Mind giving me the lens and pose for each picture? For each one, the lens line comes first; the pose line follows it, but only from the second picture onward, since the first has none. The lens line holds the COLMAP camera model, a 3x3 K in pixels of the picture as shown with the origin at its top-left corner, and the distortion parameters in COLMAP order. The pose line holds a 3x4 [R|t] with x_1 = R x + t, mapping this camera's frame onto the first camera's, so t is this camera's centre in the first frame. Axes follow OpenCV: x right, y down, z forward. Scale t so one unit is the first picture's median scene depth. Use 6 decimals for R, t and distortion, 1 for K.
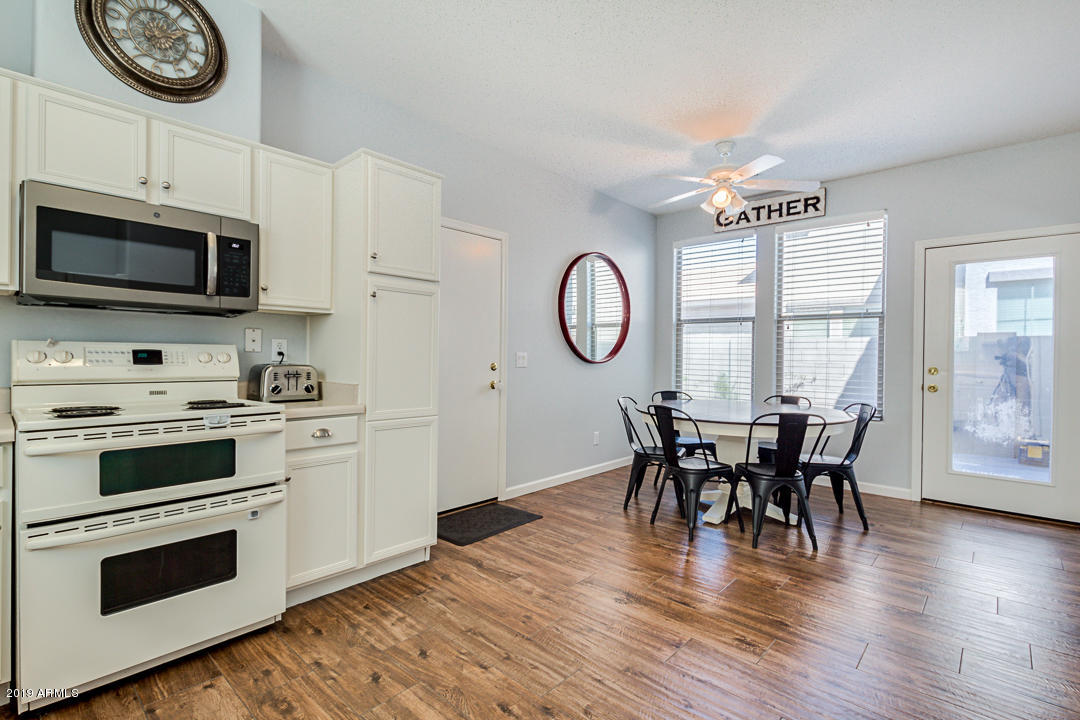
lens RADIAL K [[545.5, 0, 553.5], [0, 545.5, 364.4], [0, 0, 1]] dist [0.013328, -0.002751]
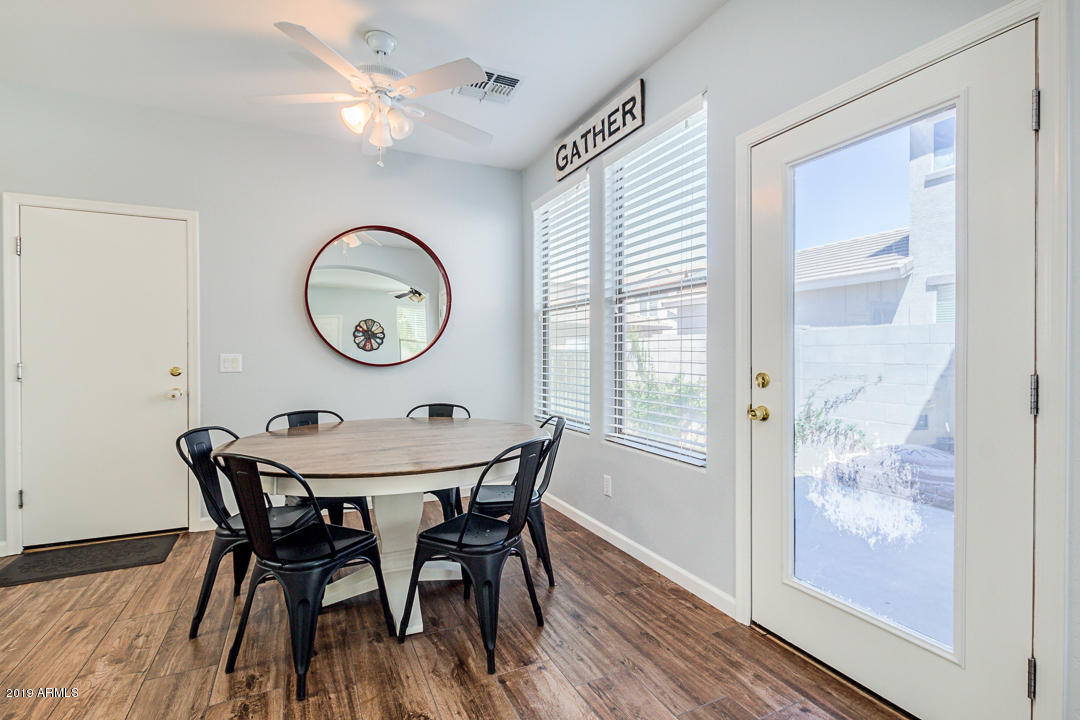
lens RADIAL K [[545.5, 0, 542.7], [0, 545.5, 355.6], [0, 0, 1]] dist [0.013328, -0.002751]
pose [[0.908613, -0.012127, -0.417464, 0.623701], [0.003058, 0.999745, -0.022386, 0.000343], [0.417629, 0.019064, 0.908418, 0.387562]]
